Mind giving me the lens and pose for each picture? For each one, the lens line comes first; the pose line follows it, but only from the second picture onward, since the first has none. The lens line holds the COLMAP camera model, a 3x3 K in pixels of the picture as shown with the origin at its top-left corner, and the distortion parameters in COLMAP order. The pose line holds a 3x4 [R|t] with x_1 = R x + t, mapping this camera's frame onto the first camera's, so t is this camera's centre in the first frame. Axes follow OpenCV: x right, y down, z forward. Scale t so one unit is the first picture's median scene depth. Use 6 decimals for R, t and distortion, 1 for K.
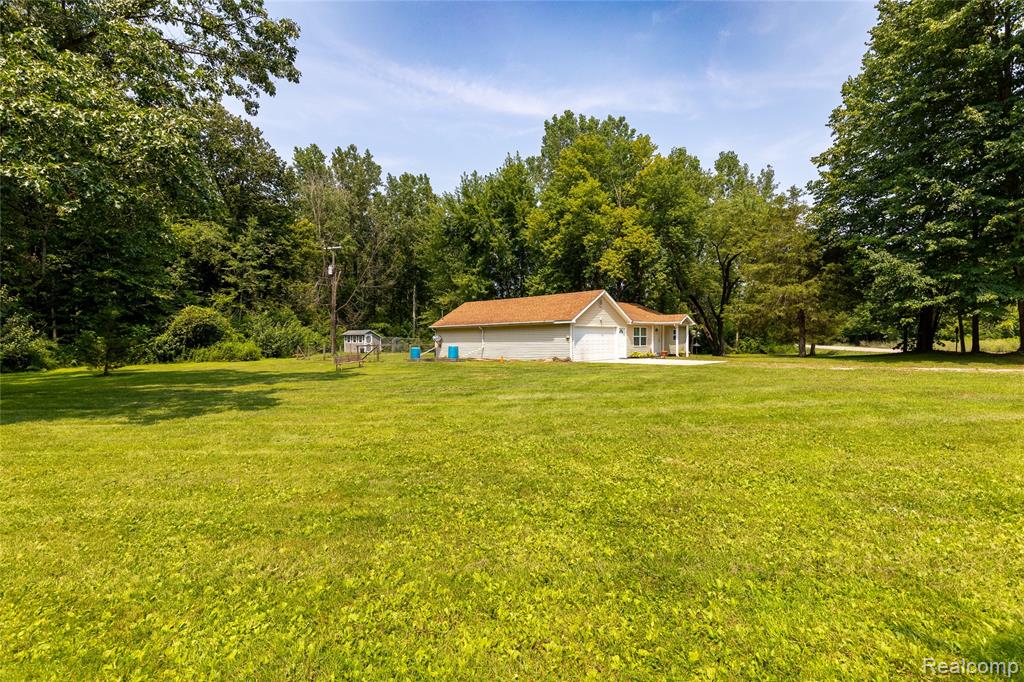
lens RADIAL K [[448.0, 0, 512.0], [0, 448.0, 341.0], [0, 0, 1]] dist [0.000674, 0.000223]
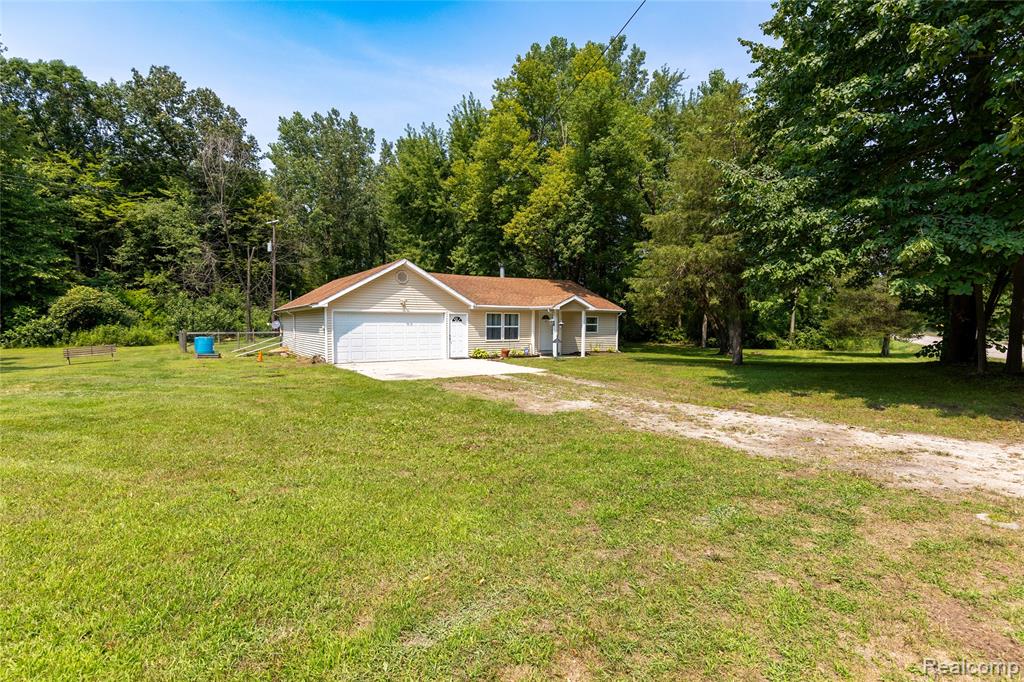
lens RADIAL K [[464.6, 0, 513.1], [0, 464.6, 347.3], [0, 0, 1]] dist [0.001373, 0.000671]
pose [[0.975166, 0.024289, -0.220138, 0.446737], [-0.013253, 0.998586, 0.051473, -0.014945], [0.221077, -0.047277, 0.974110, 0.288207]]
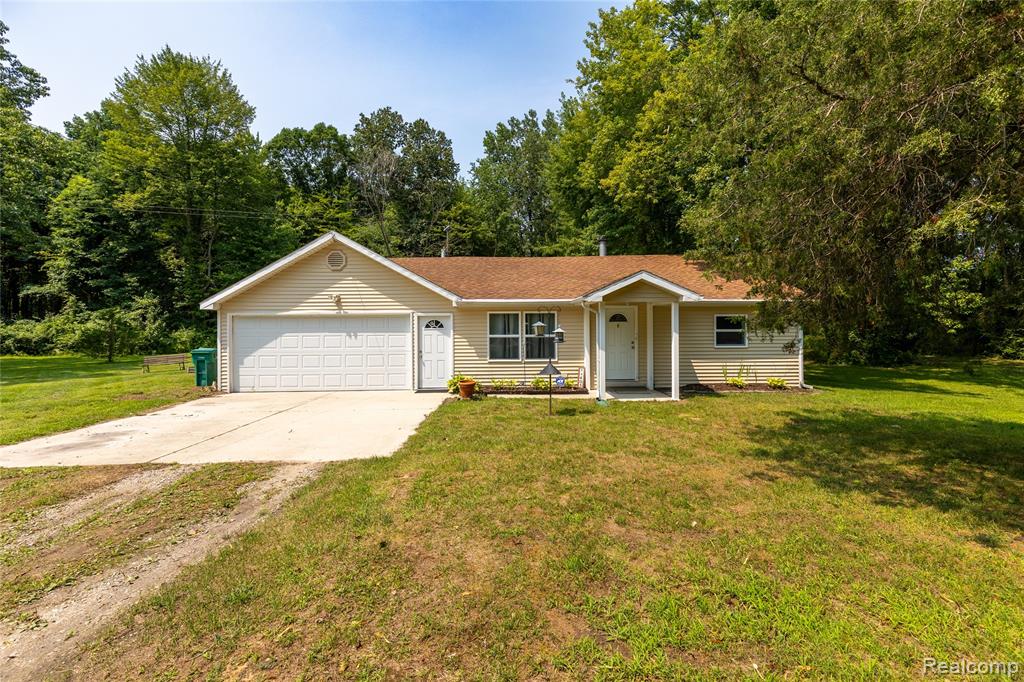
lens RADIAL K [[448.0, 0, 512.0], [0, 448.0, 341.0], [0, 0, 1]] dist [0.000674, 0.000223]
pose [[0.710340, 0.028236, -0.703292, 0.541013], [-0.001442, 0.999251, 0.038661, -0.020670], [0.703857, -0.026448, 0.709849, 0.688891]]
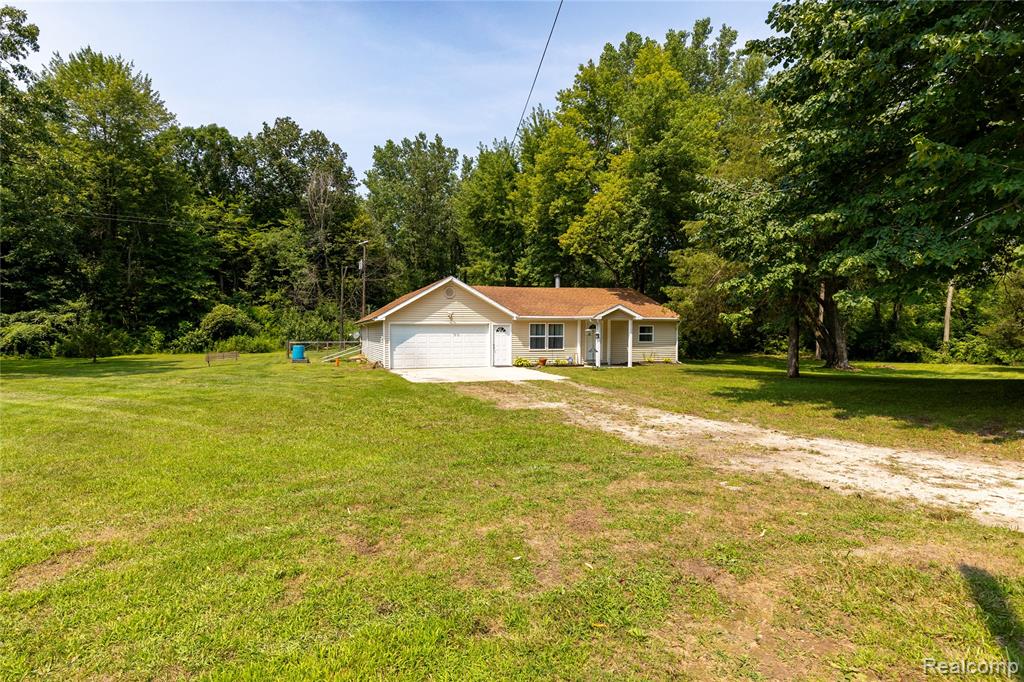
lens RADIAL K [[488.6, 0, 464.5], [0, 488.6, 344.2], [0, 0, 1]] dist [0.003236, 0.000316]
pose [[0.868135, 0.020351, -0.495910, 0.543301], [-0.007436, 0.999580, 0.028002, -0.018213], [0.496272, -0.020622, 0.867922, 0.243200]]
